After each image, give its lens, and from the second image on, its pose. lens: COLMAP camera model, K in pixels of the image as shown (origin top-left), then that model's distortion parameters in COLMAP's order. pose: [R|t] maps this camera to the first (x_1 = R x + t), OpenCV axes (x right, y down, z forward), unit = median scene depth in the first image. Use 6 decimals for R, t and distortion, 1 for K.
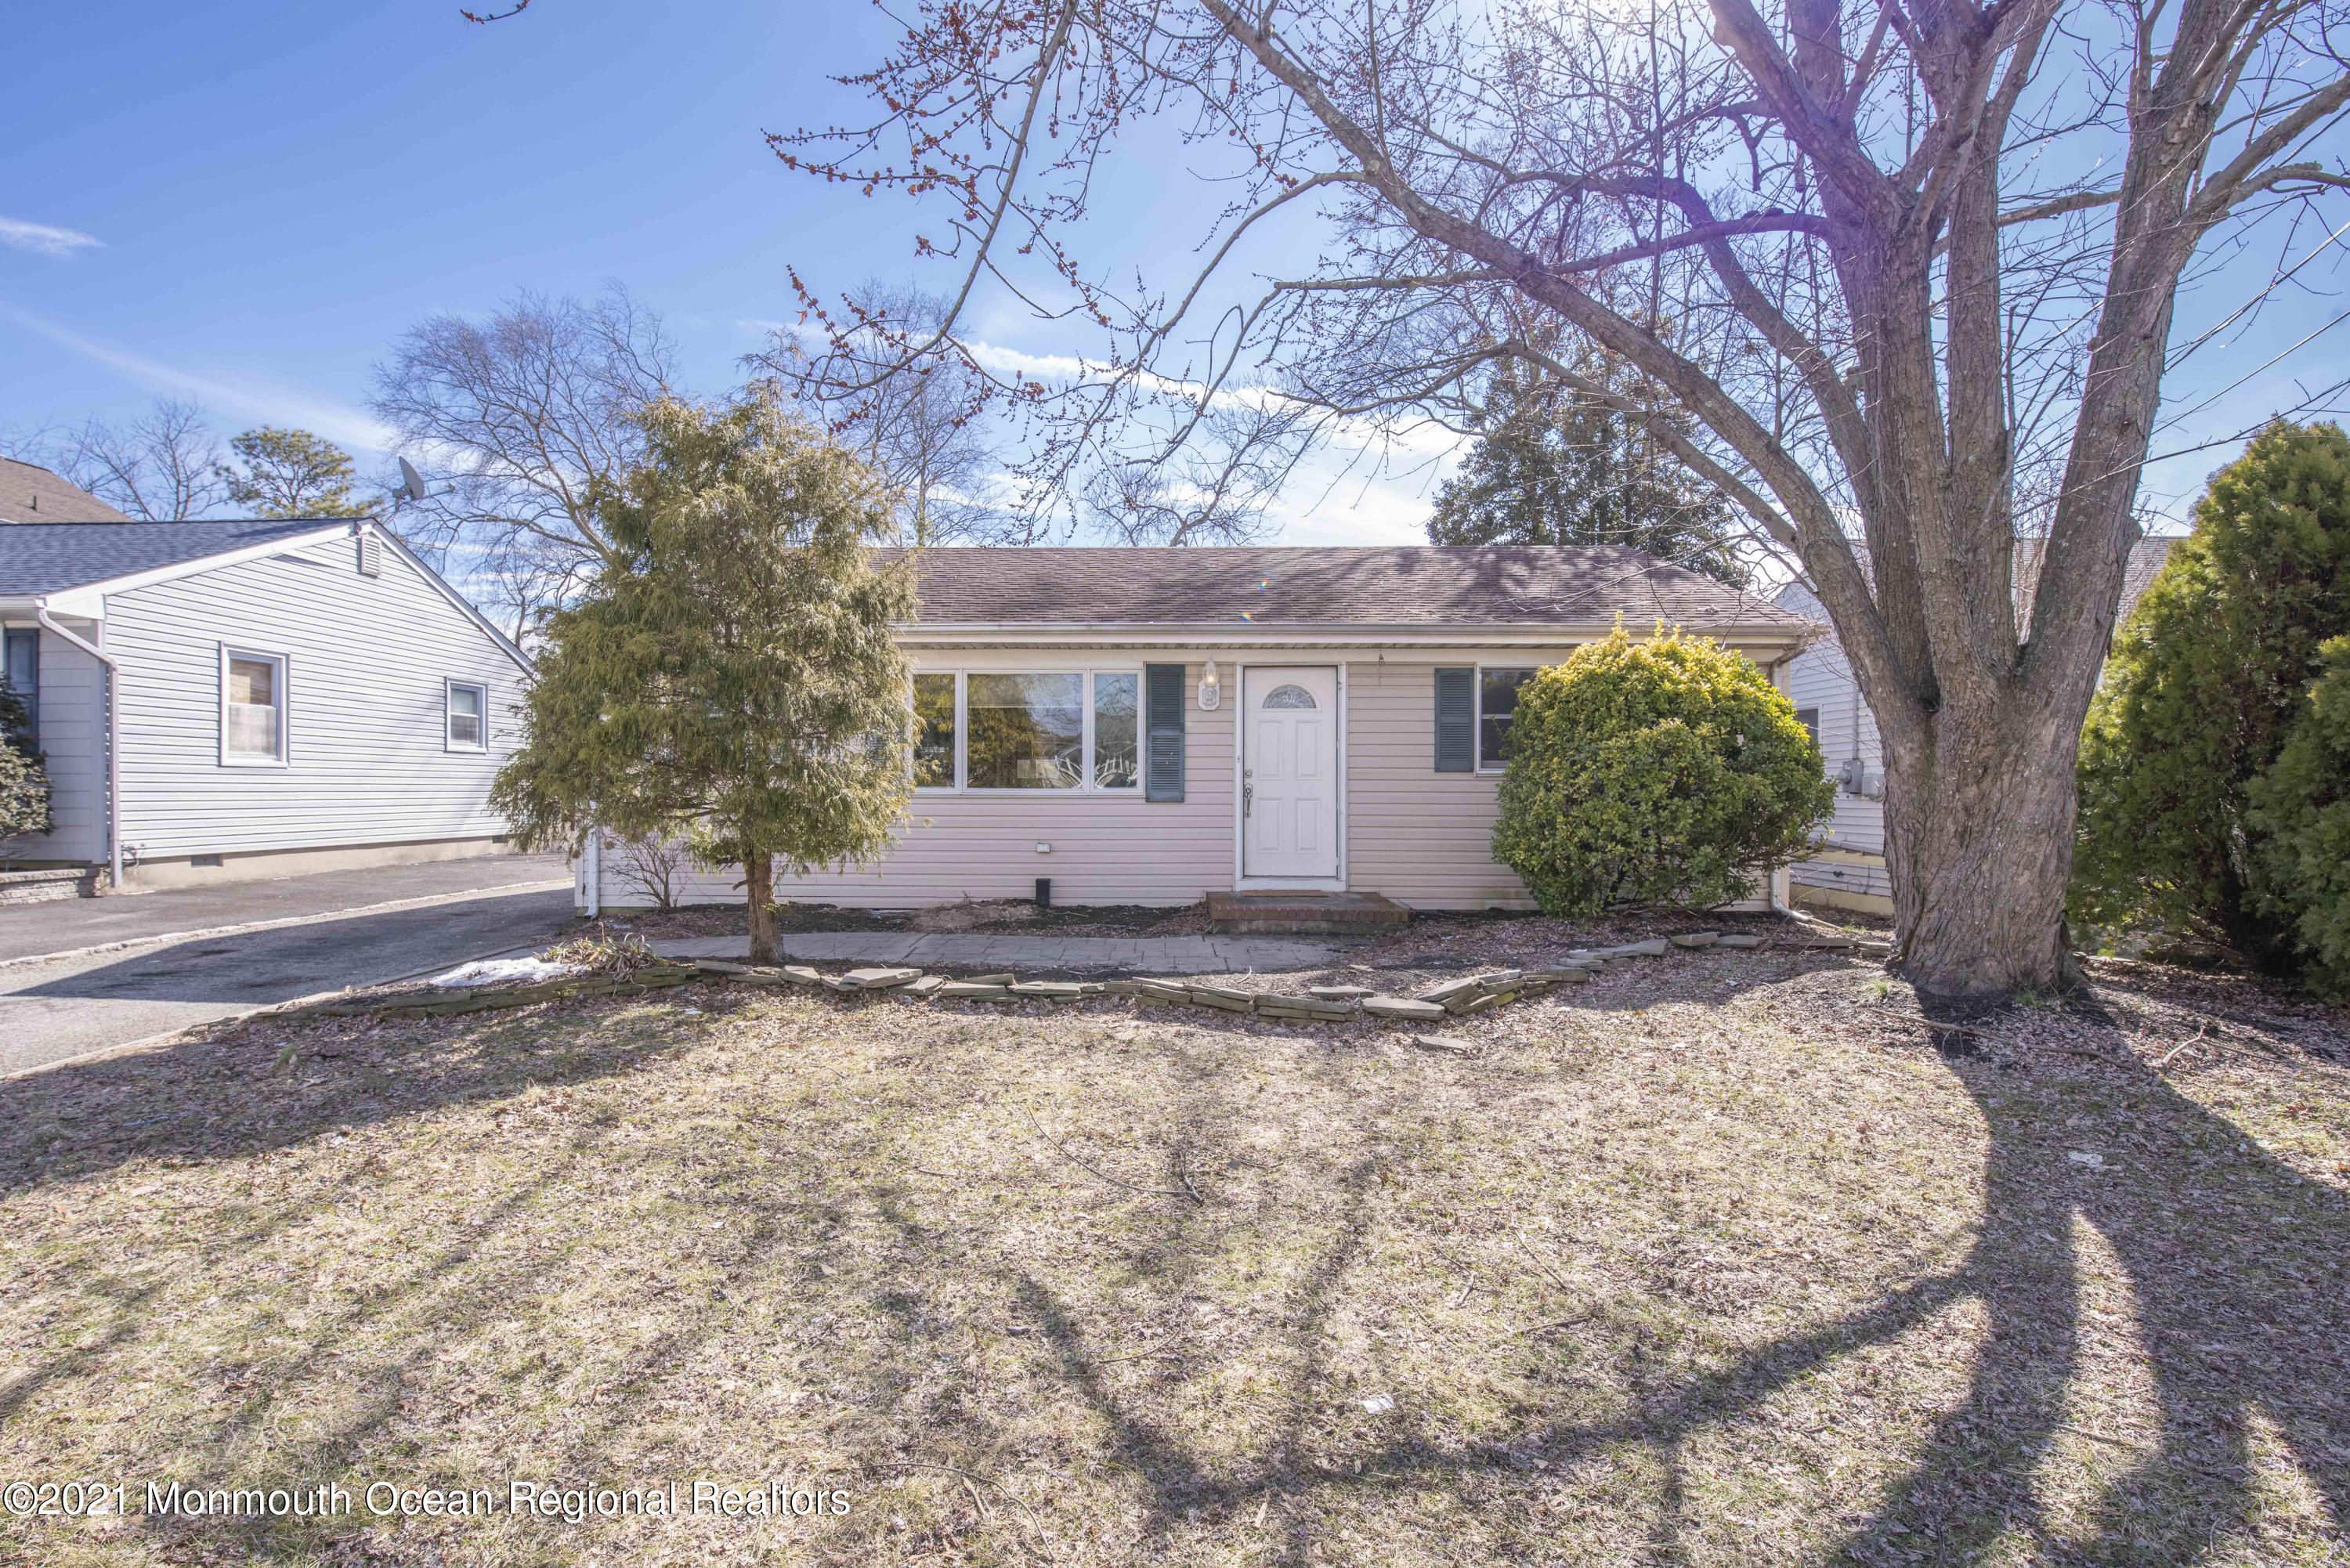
lens RADIAL K [[1011.3, 0, 1160.6], [0, 1011.3, 790.7], [0, 0, 1]] dist [-0.007229, -0.005762]
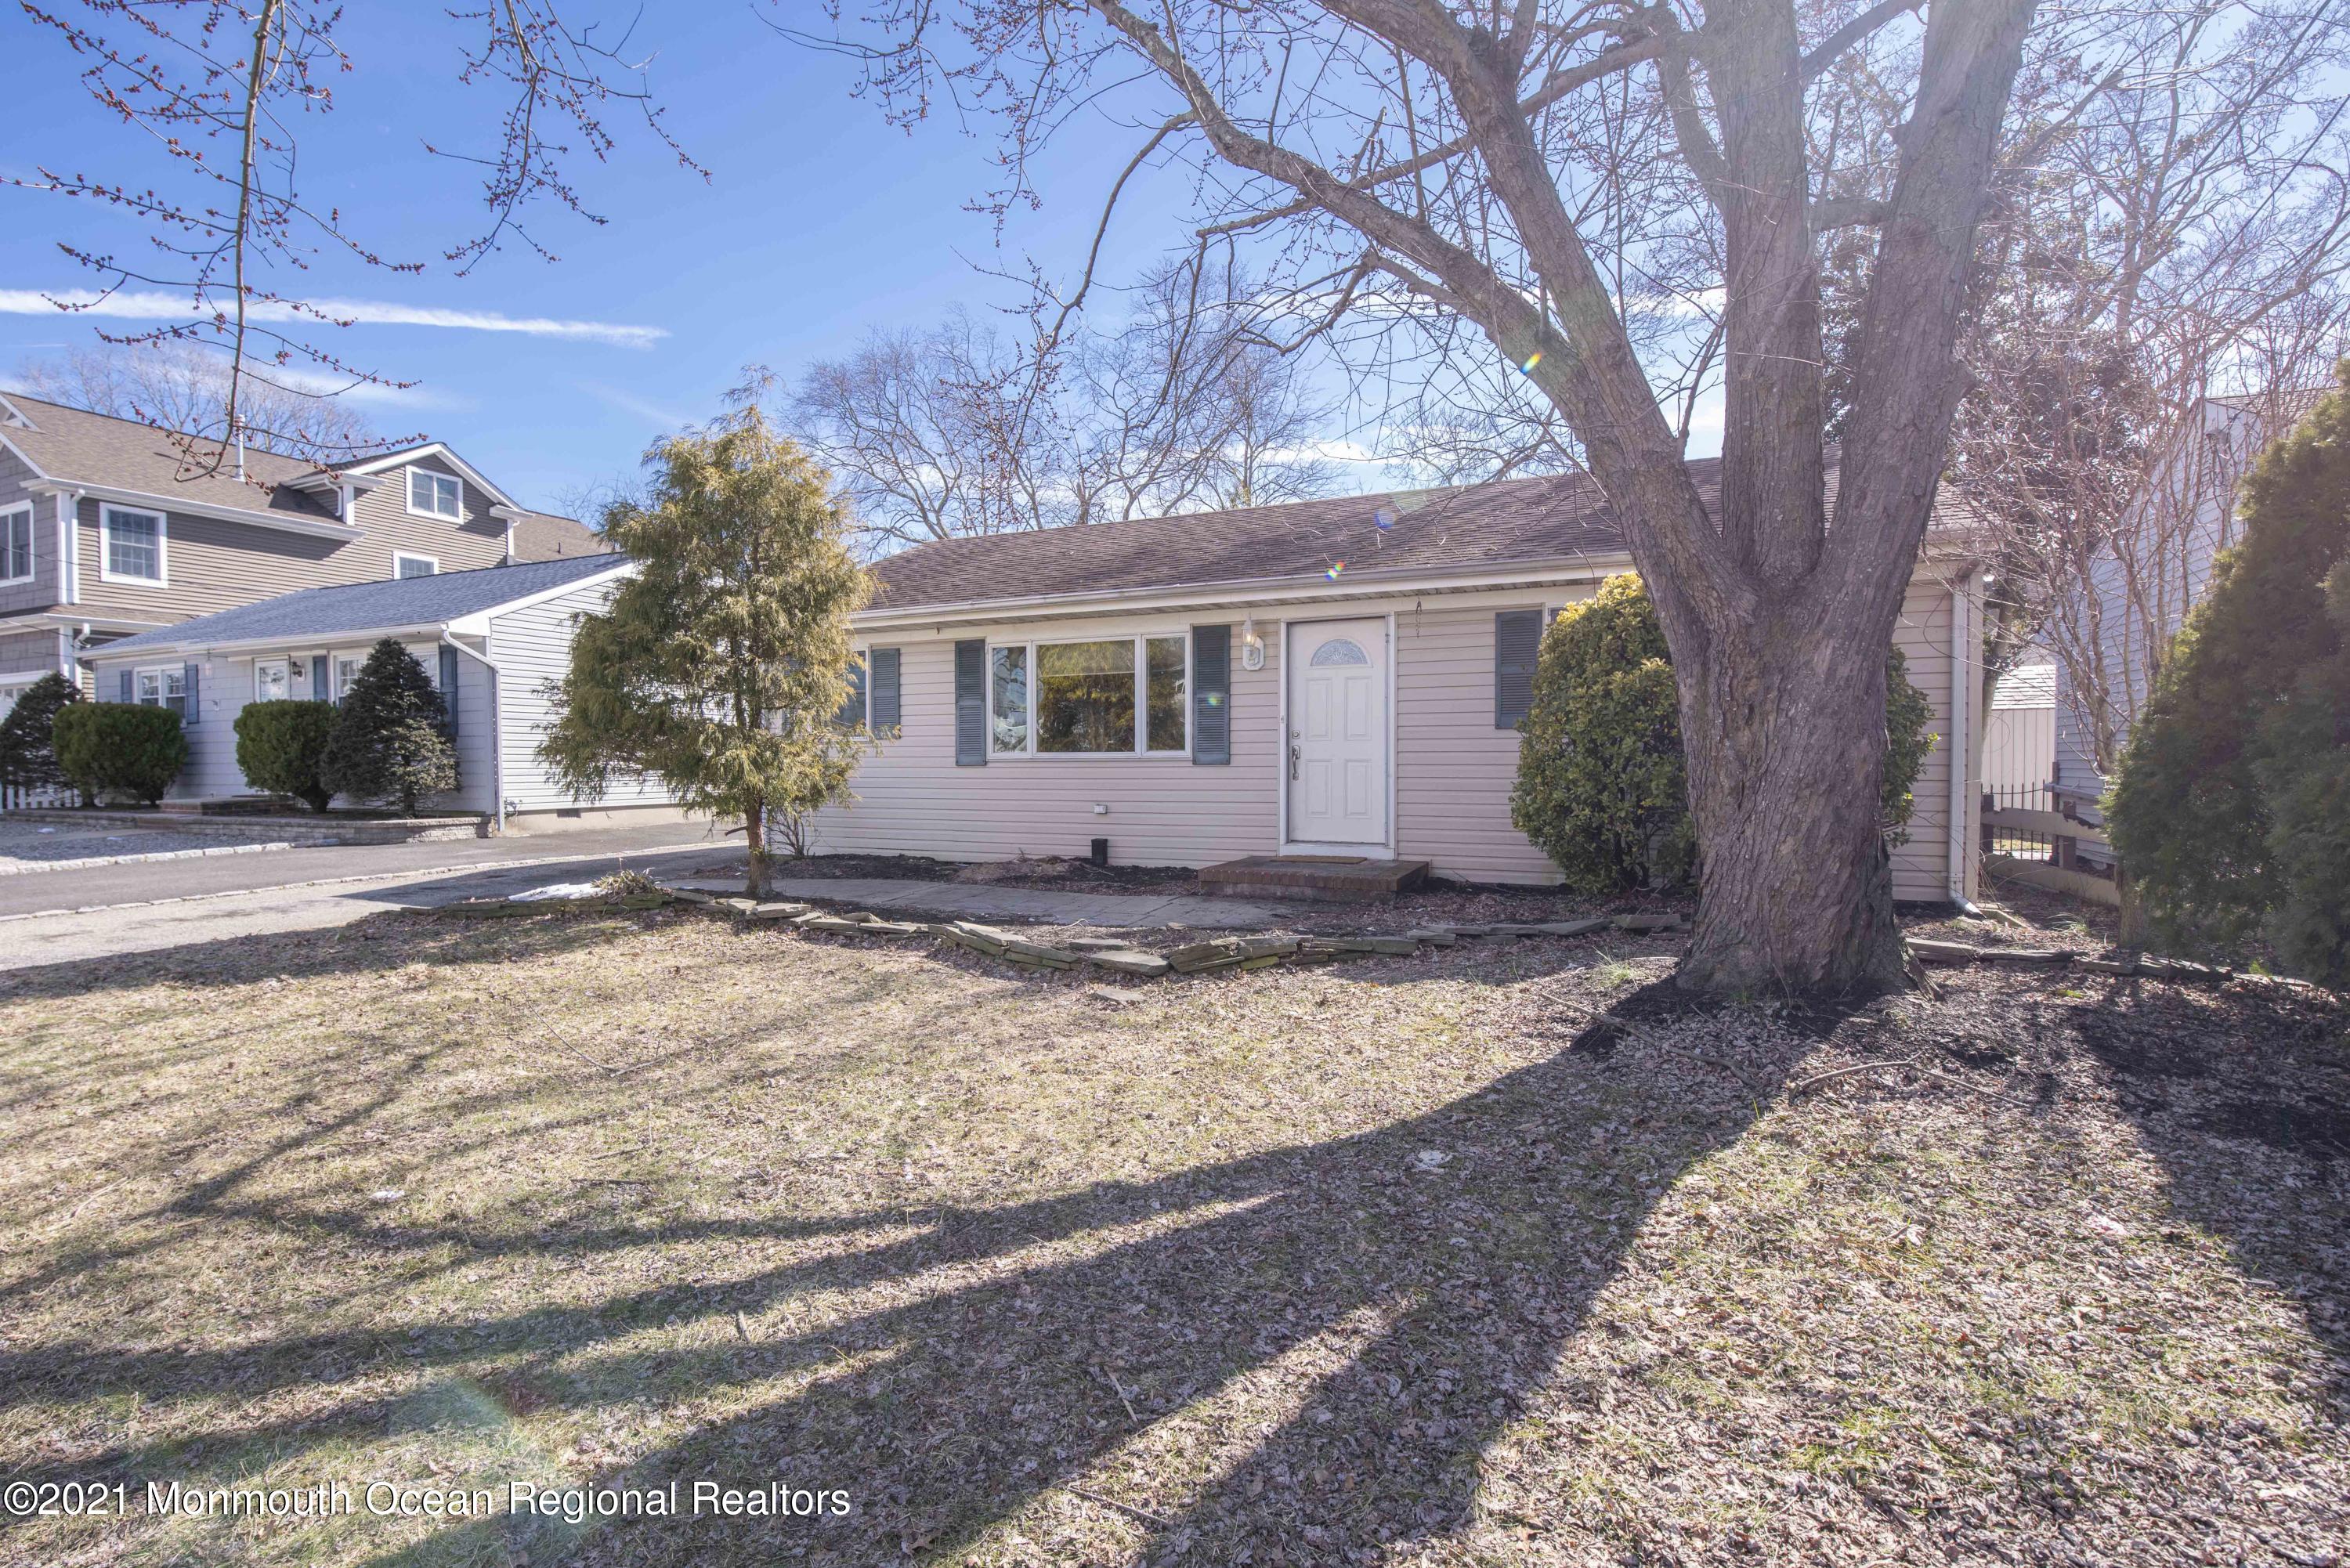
lens RADIAL K [[1067.7, 0, 1215.7], [0, 1067.7, 783.3], [0, 0, 1]] dist [-0.006294, -0.004429]
pose [[0.920863, 0.000932, -0.389884, 0.431335], [0.006489, 0.999822, 0.017715, 0.011520], [0.389831, -0.018843, 0.920694, 0.035492]]
